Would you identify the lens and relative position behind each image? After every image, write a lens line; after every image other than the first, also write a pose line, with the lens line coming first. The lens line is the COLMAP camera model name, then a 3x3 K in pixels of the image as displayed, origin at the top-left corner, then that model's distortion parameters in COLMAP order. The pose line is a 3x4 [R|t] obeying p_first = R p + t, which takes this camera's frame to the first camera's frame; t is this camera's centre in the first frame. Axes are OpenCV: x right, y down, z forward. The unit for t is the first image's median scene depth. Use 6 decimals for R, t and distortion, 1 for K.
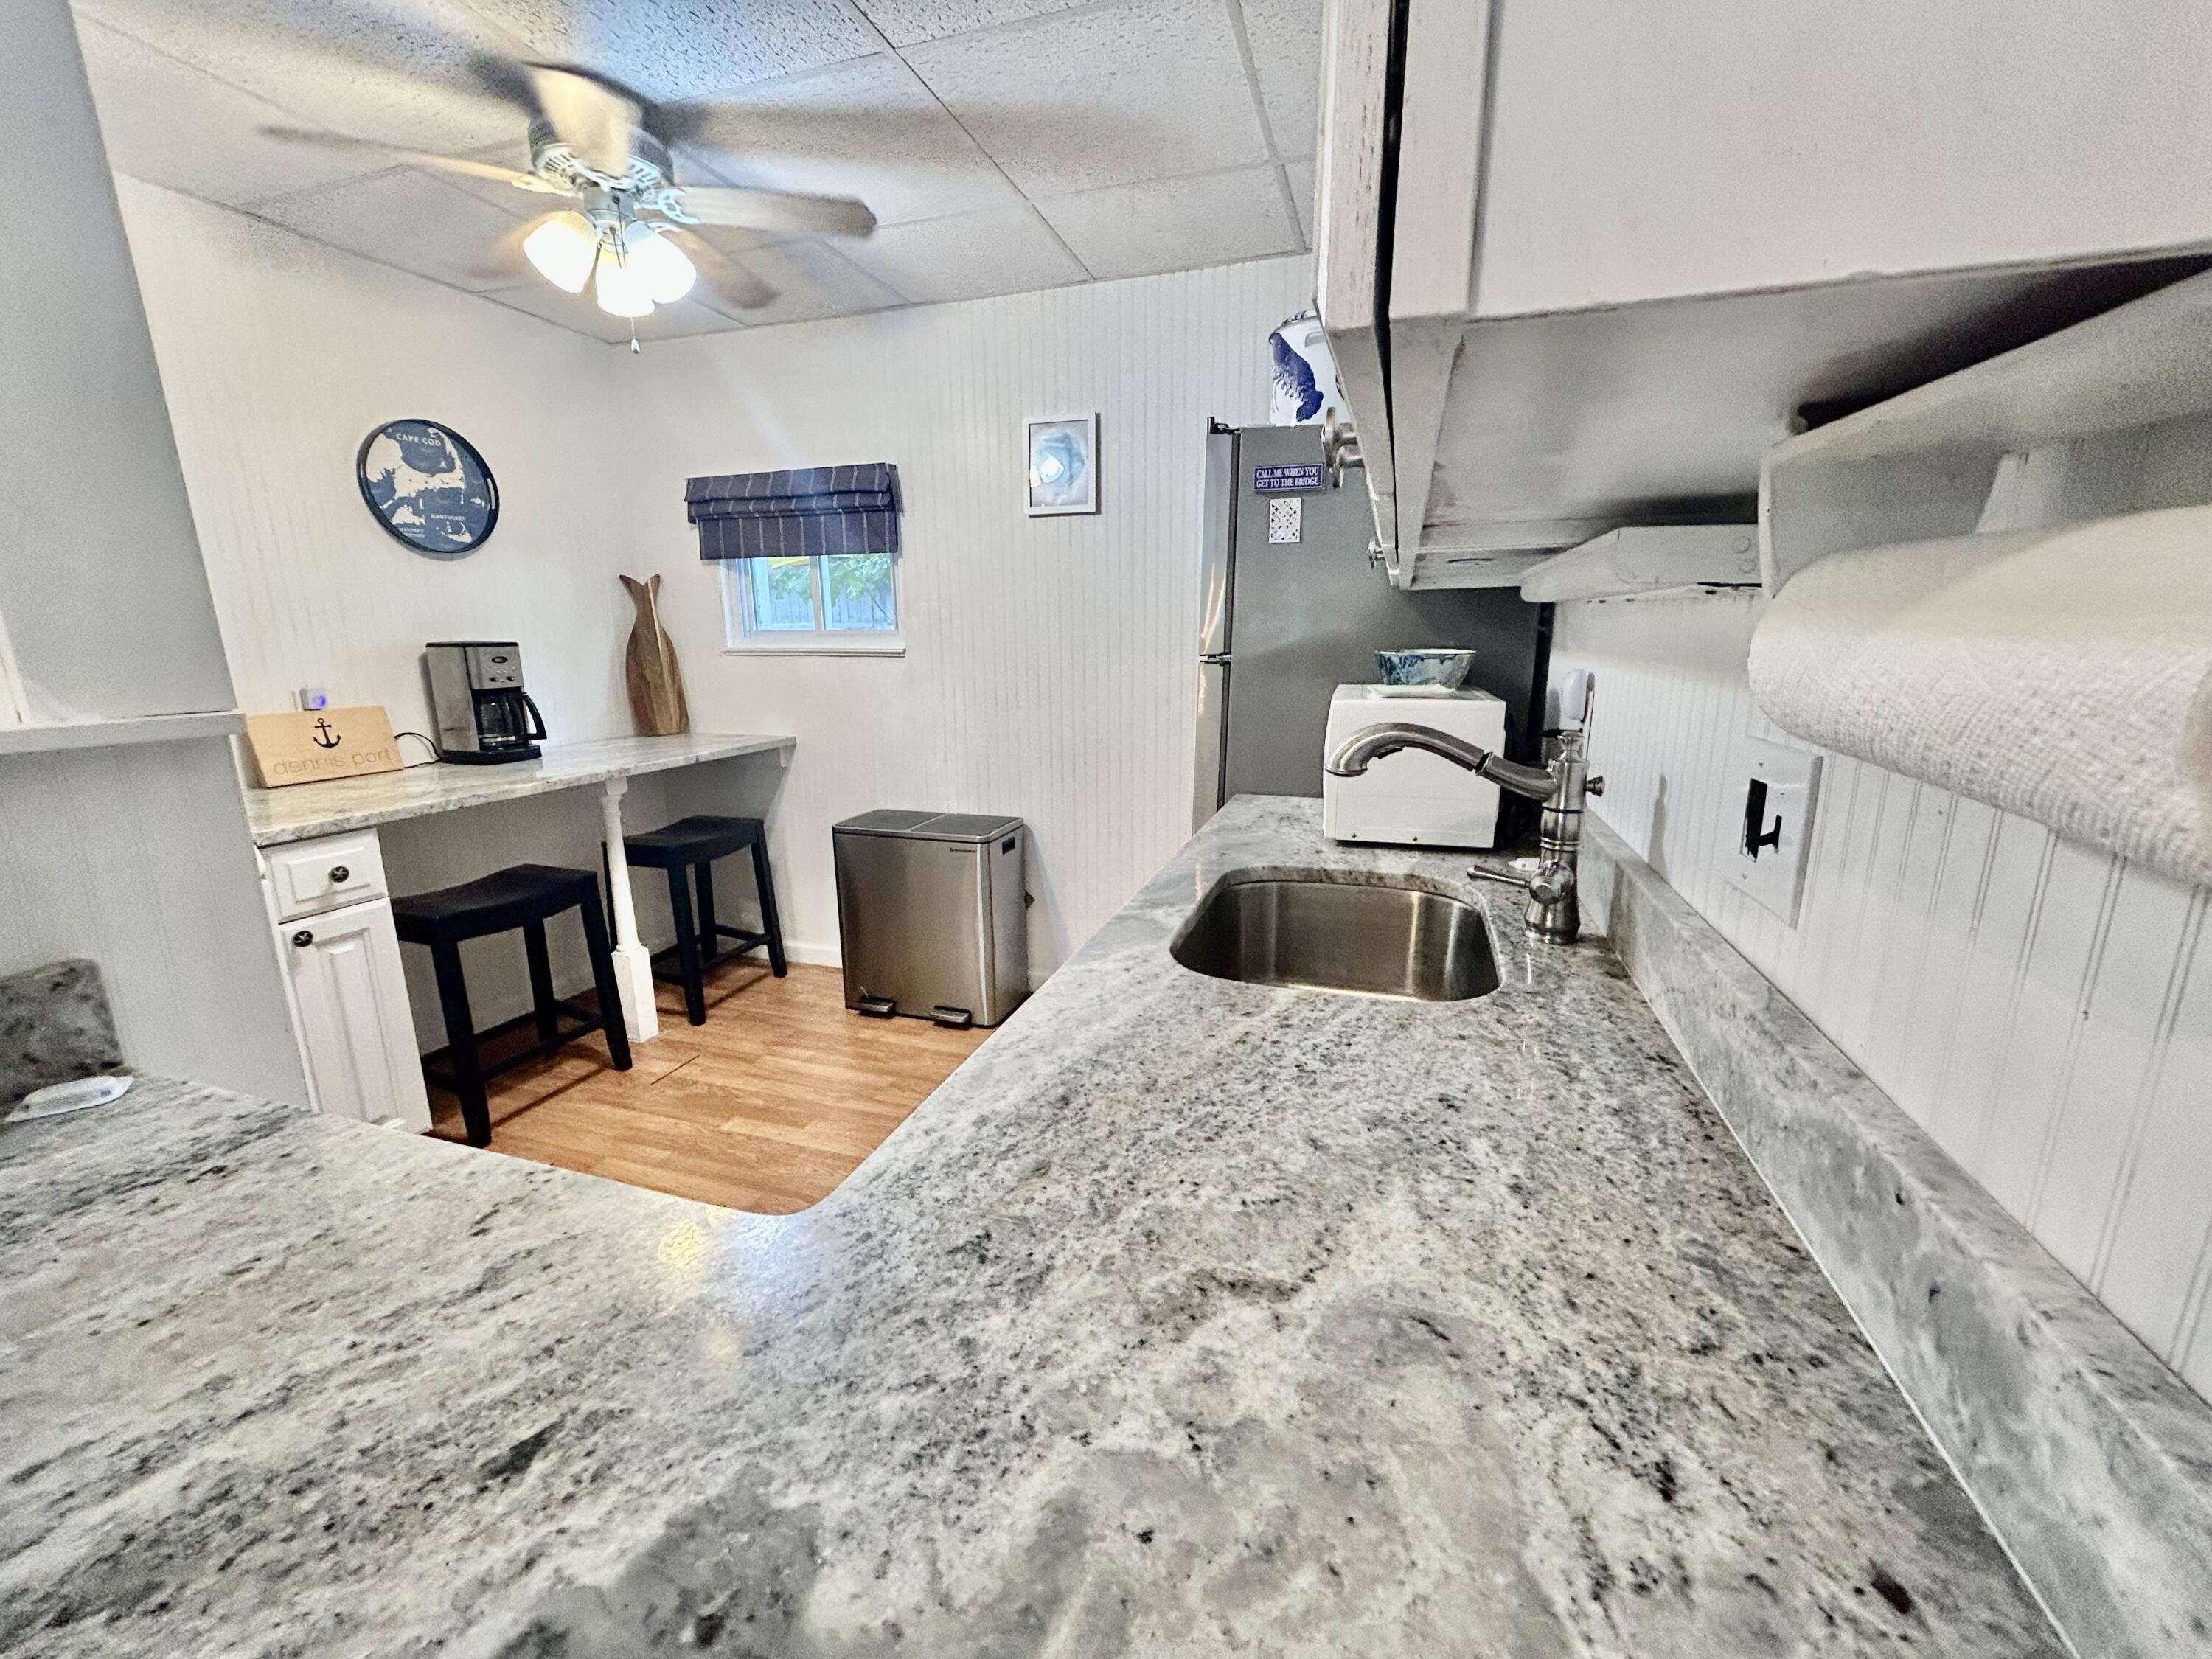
lens RADIAL K [[890.5, 0, 1106.0], [0, 890.5, 829.5], [0, 0, 1]] dist [0.000054, 0.000083]
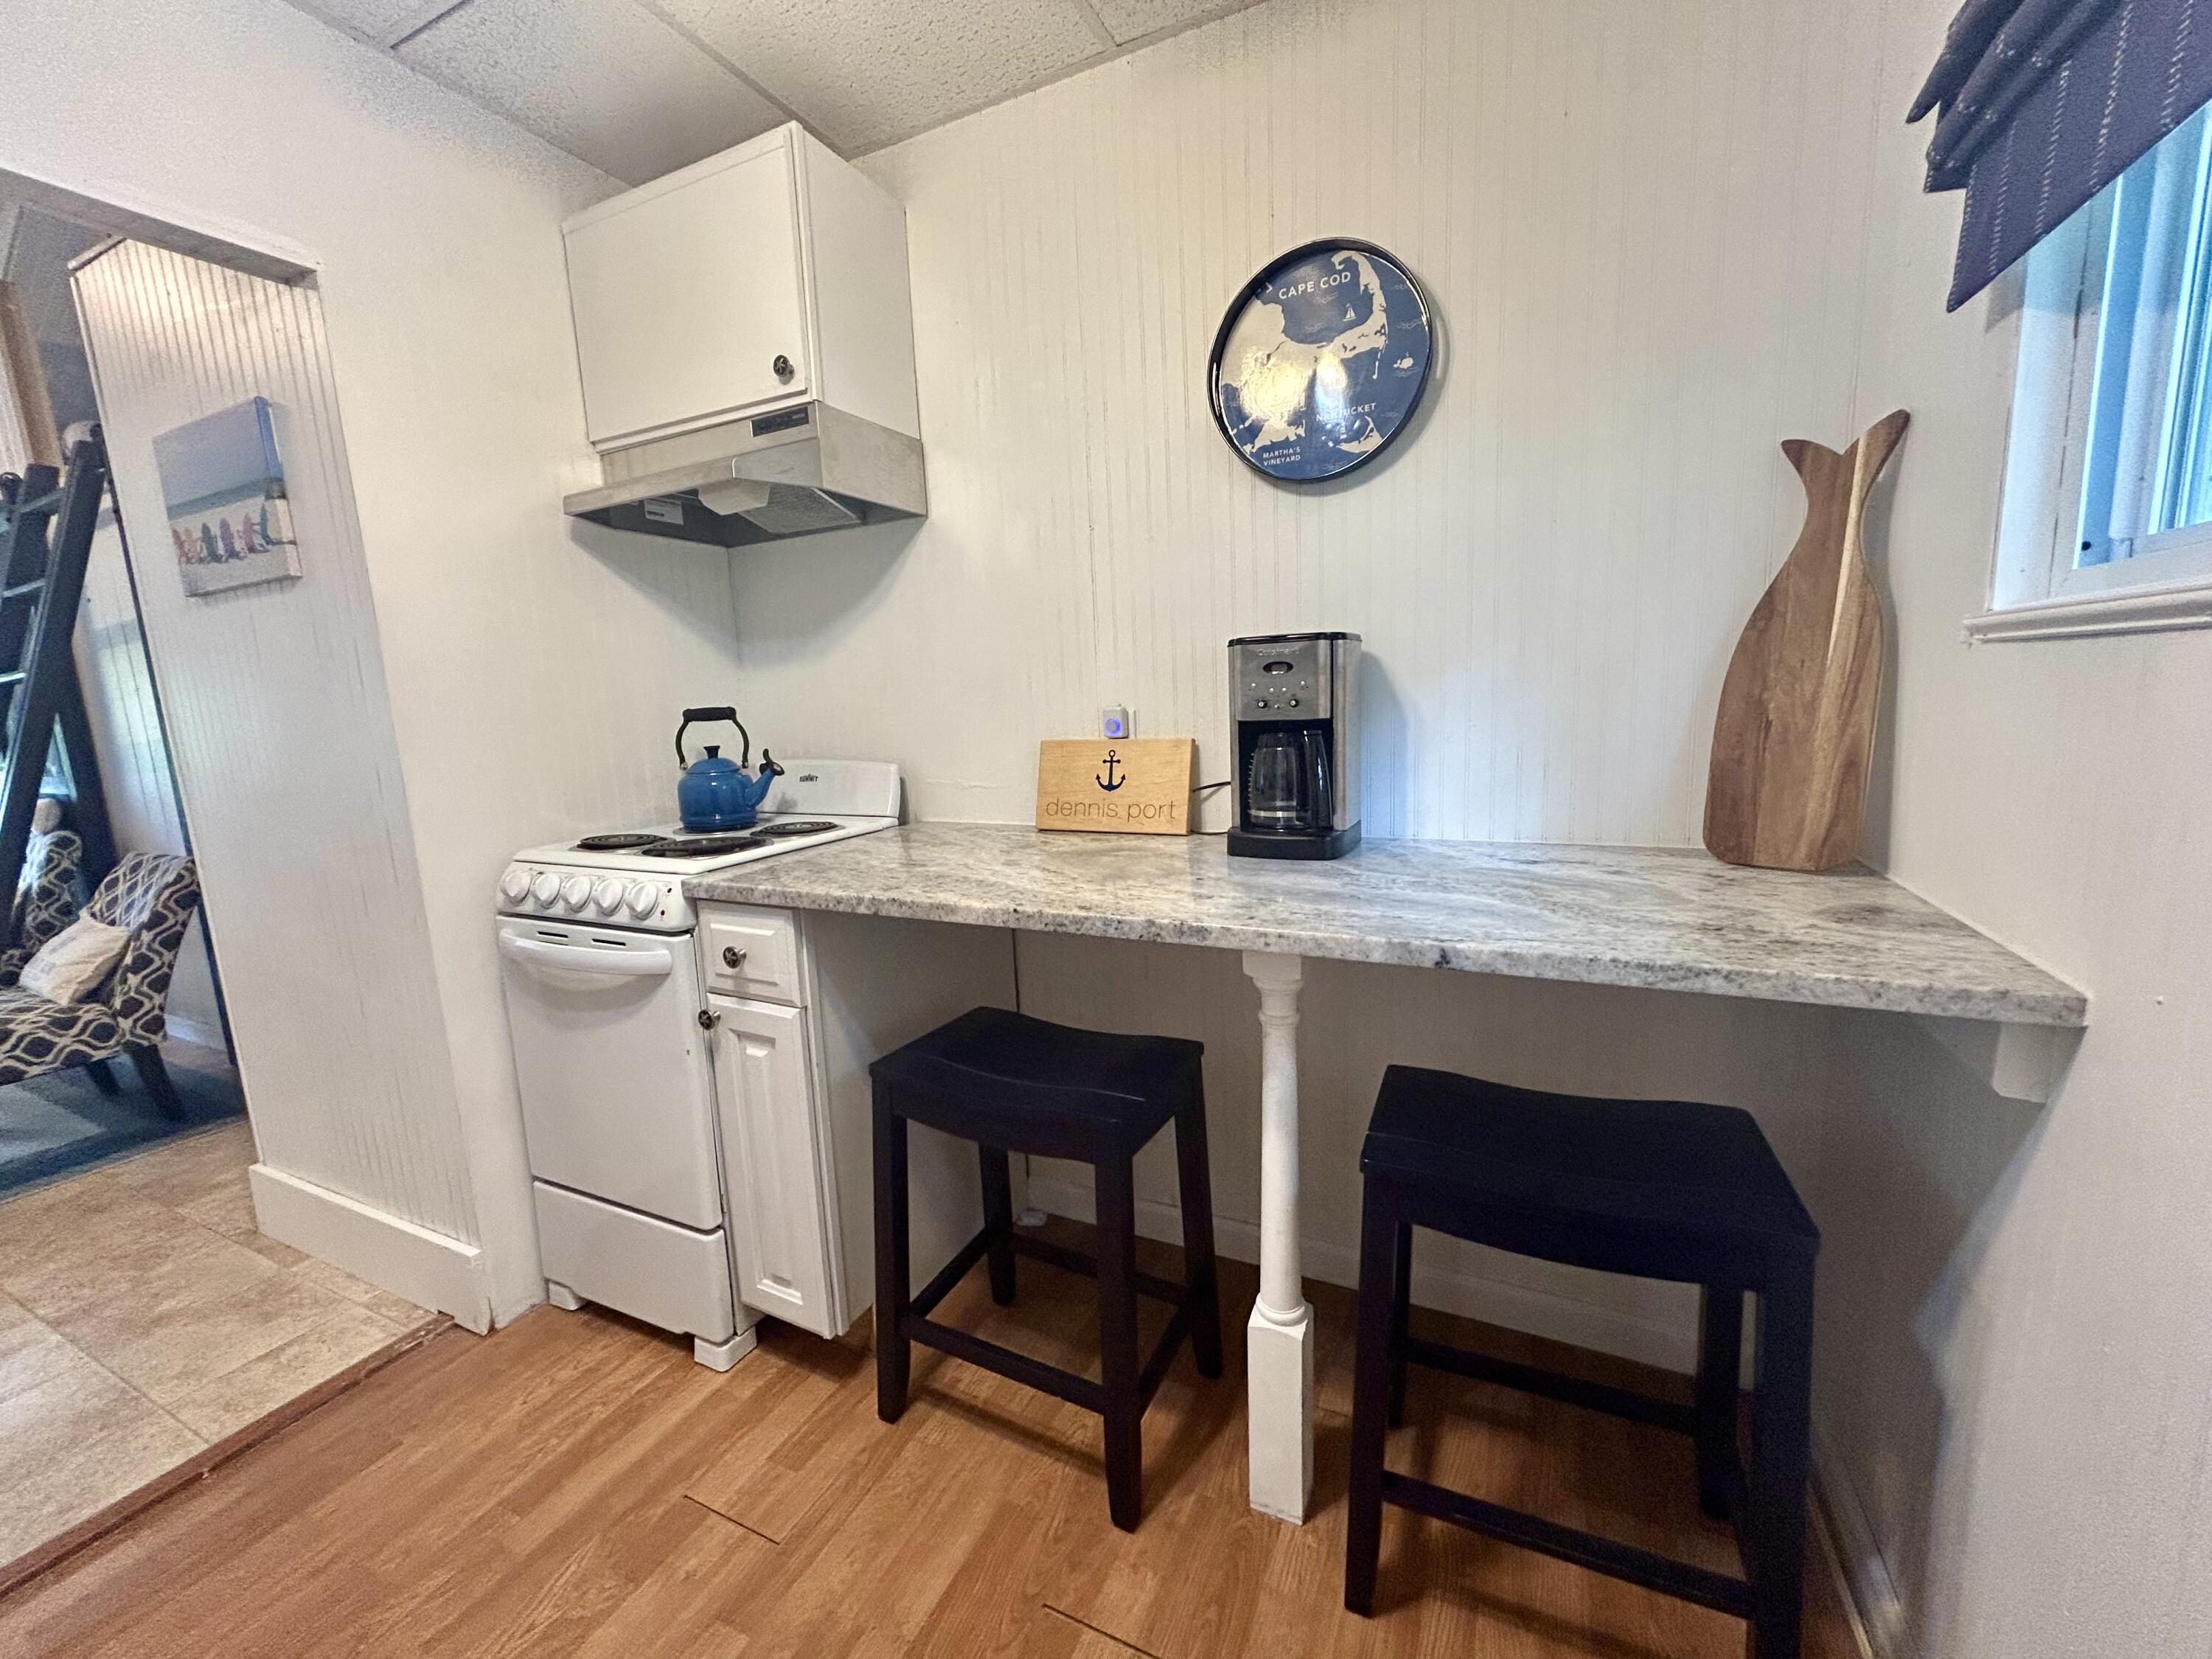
lens RADIAL K [[881.3, 0, 1106.0], [0, 881.3, 829.5], [0, 0, 1]] dist [-0.001557, -0.000046]
pose [[-0.125511, 0.162524, -0.978689, -0.142148], [-0.179393, 0.966511, 0.183508, -0.177204], [0.975738, 0.198603, -0.092152, 0.980068]]
